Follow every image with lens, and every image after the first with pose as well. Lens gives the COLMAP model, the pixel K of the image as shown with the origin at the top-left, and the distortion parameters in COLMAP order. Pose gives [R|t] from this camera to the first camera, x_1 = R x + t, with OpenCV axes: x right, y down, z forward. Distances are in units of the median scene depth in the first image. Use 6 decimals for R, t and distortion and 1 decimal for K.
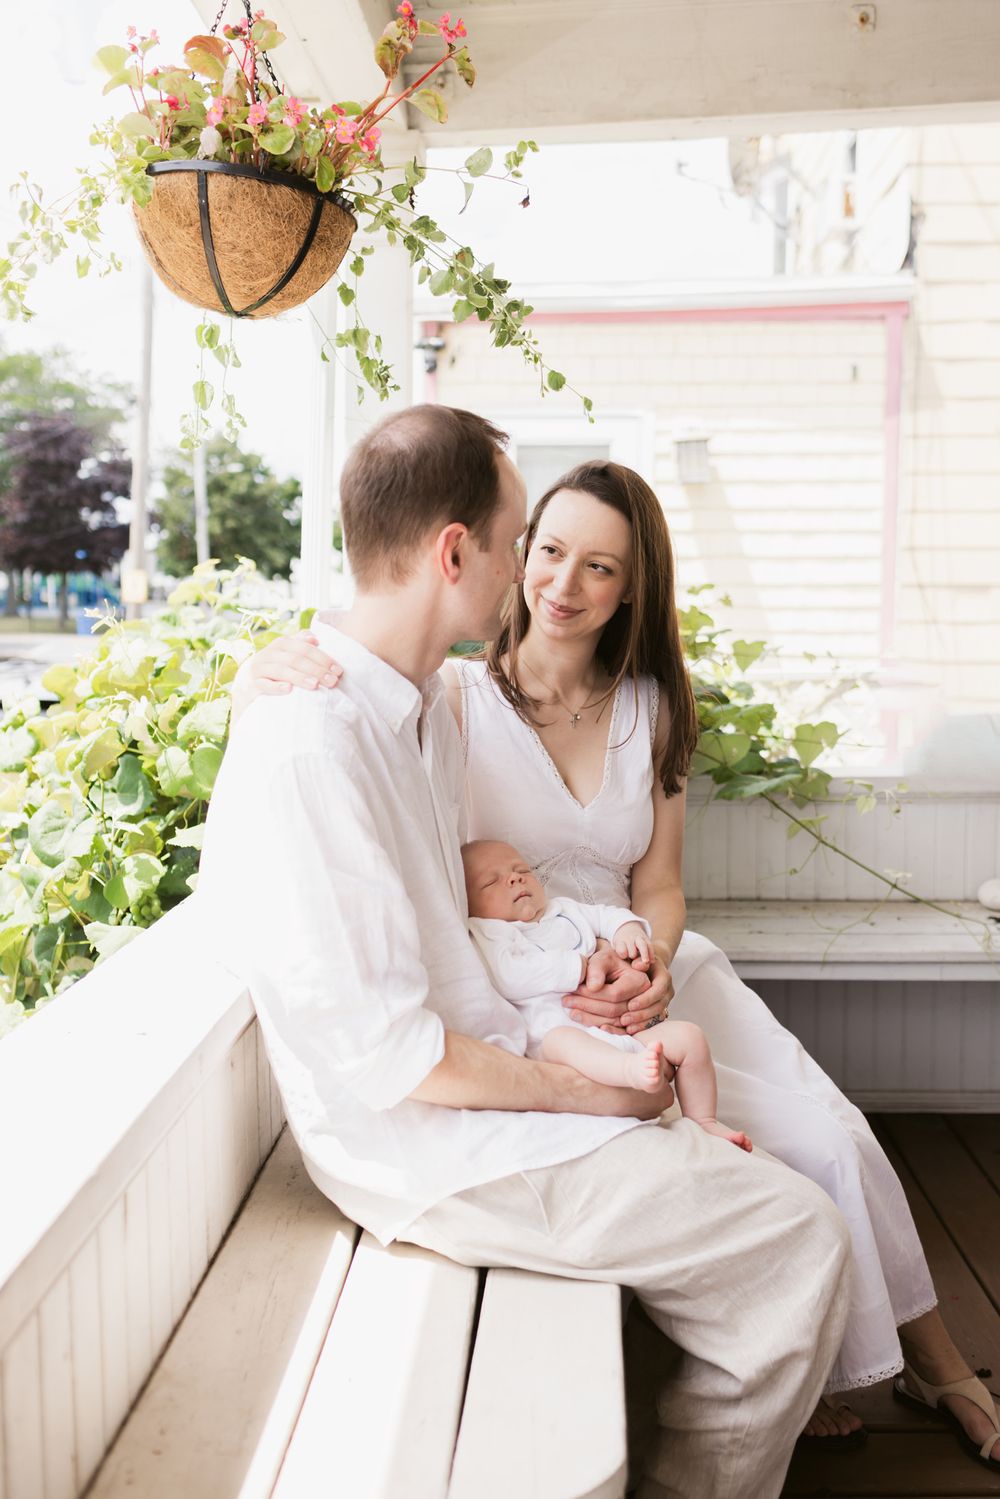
lens RADIAL K [[1512.2, 0, 502.5], [0, 1512.2, 748.4], [0, 0, 1]] dist [0.013973, 0.000000]
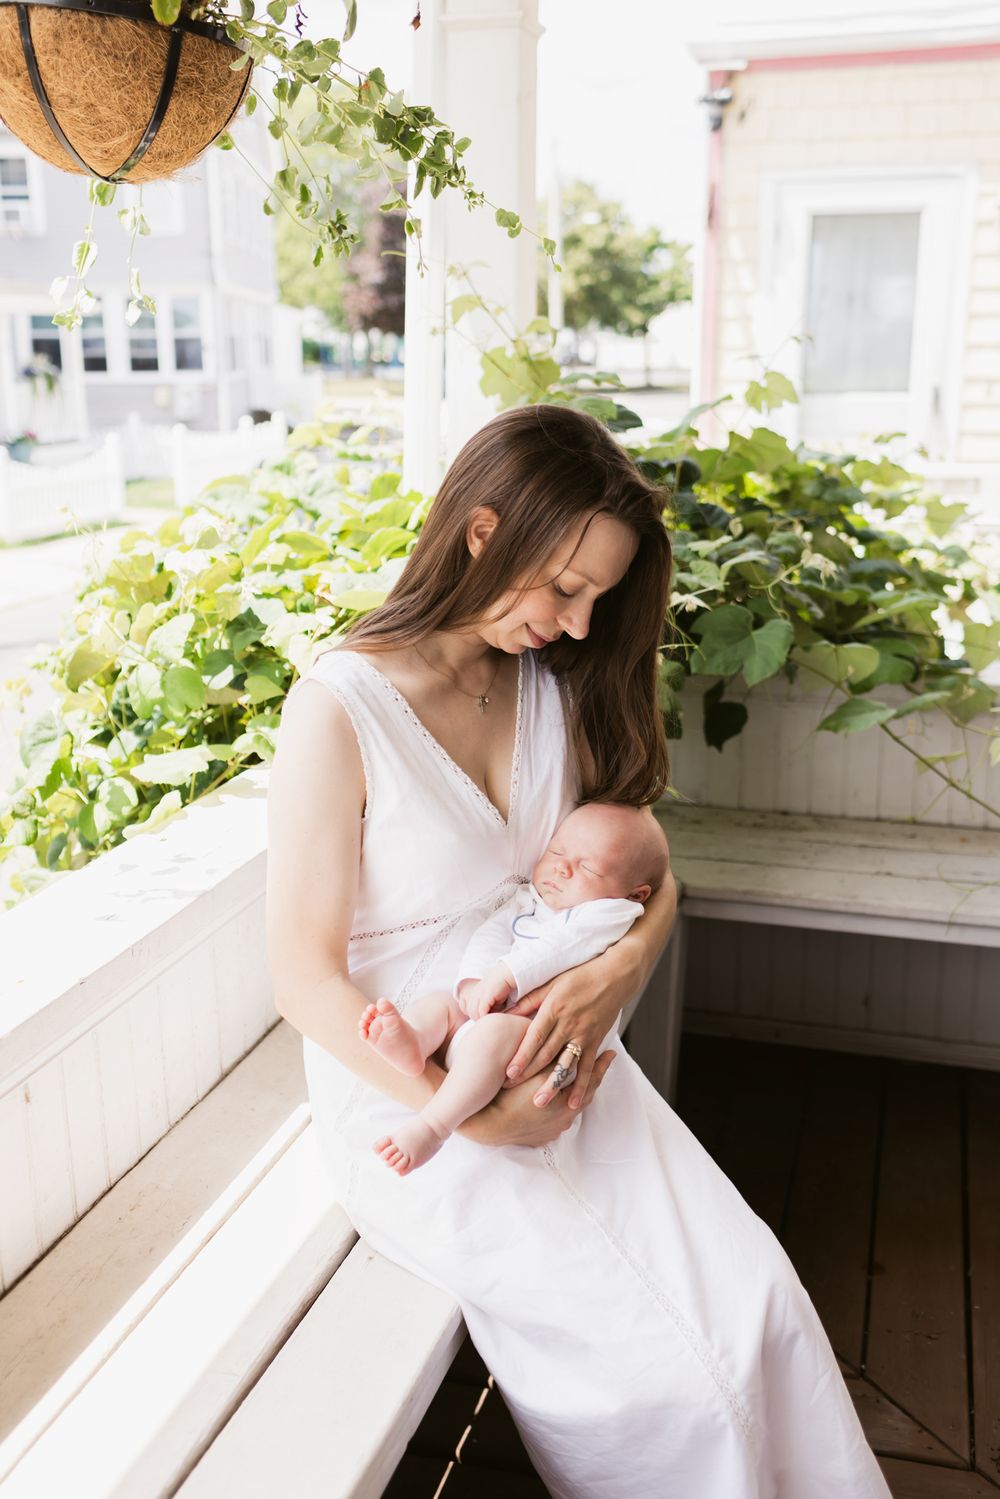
lens RADIAL K [[1512.2, 0, 485.9], [0, 1512.2, 757.4], [0, 0, 1]] dist [0.013973, 0.000000]
pose [[0.965508, 0.064438, -0.252274, 0.204378], [-0.021662, 0.985413, 0.168797, -0.100968], [0.259471, -0.157510, 0.952820, 0.184838]]
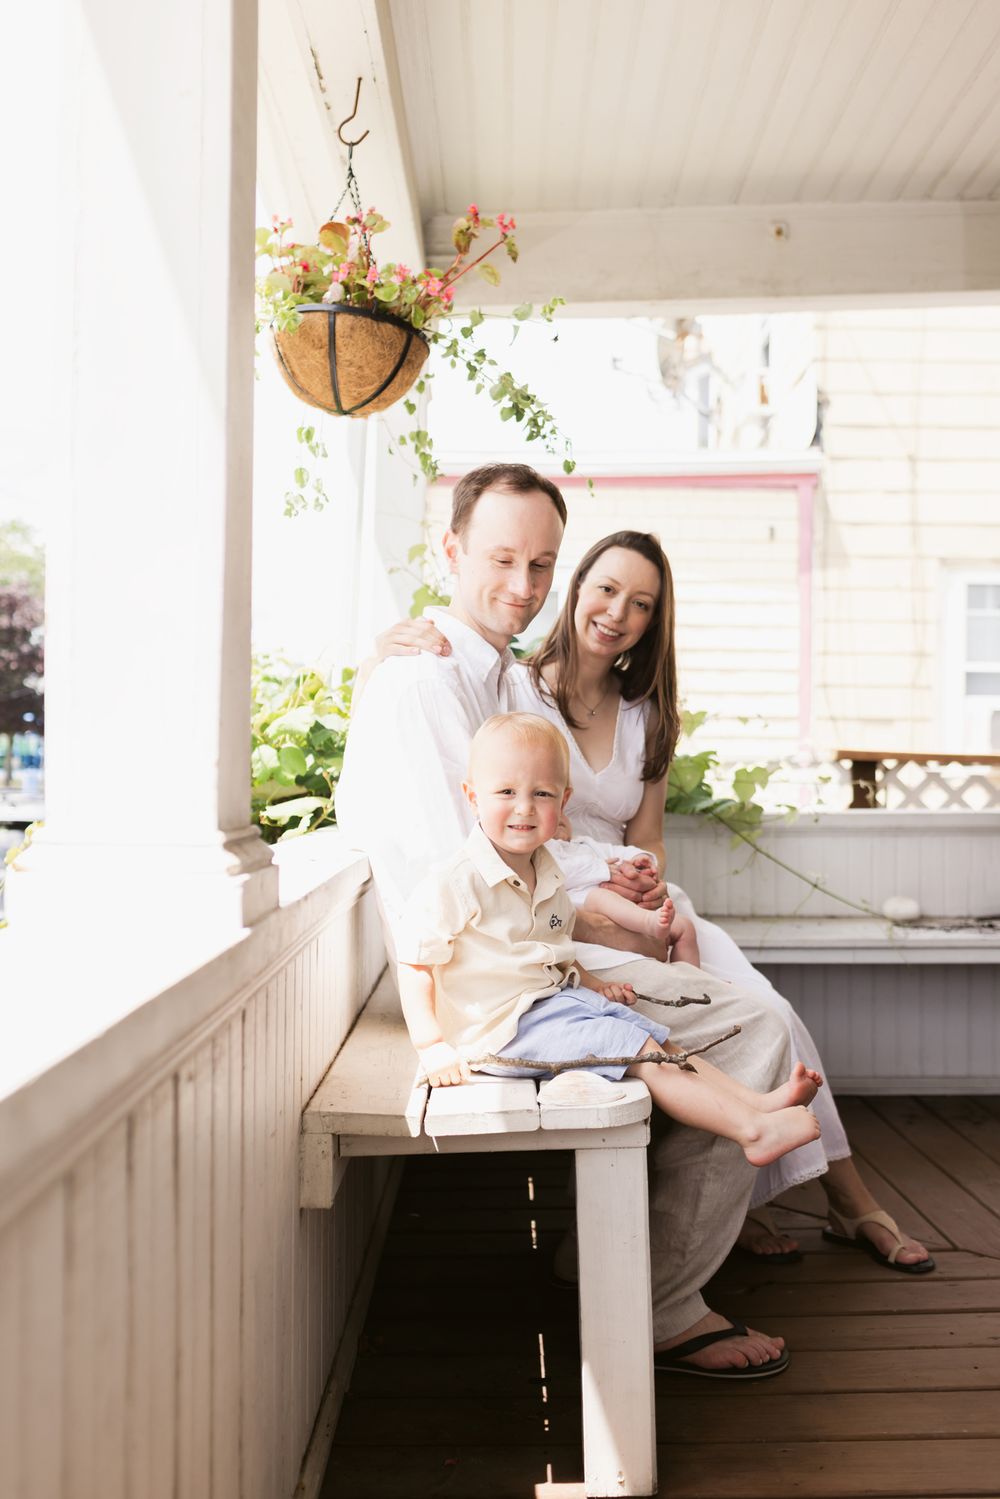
lens RADIAL K [[1508.9, 0, 495.4], [0, 1508.9, 743.6], [0, 0, 1]] dist [0.014635, 0.000000]
pose [[0.998810, 0.013183, 0.046960, -0.080928], [-0.007176, 0.992022, -0.125861, 0.160434], [-0.048245, 0.125374, 0.990936, -0.295380]]
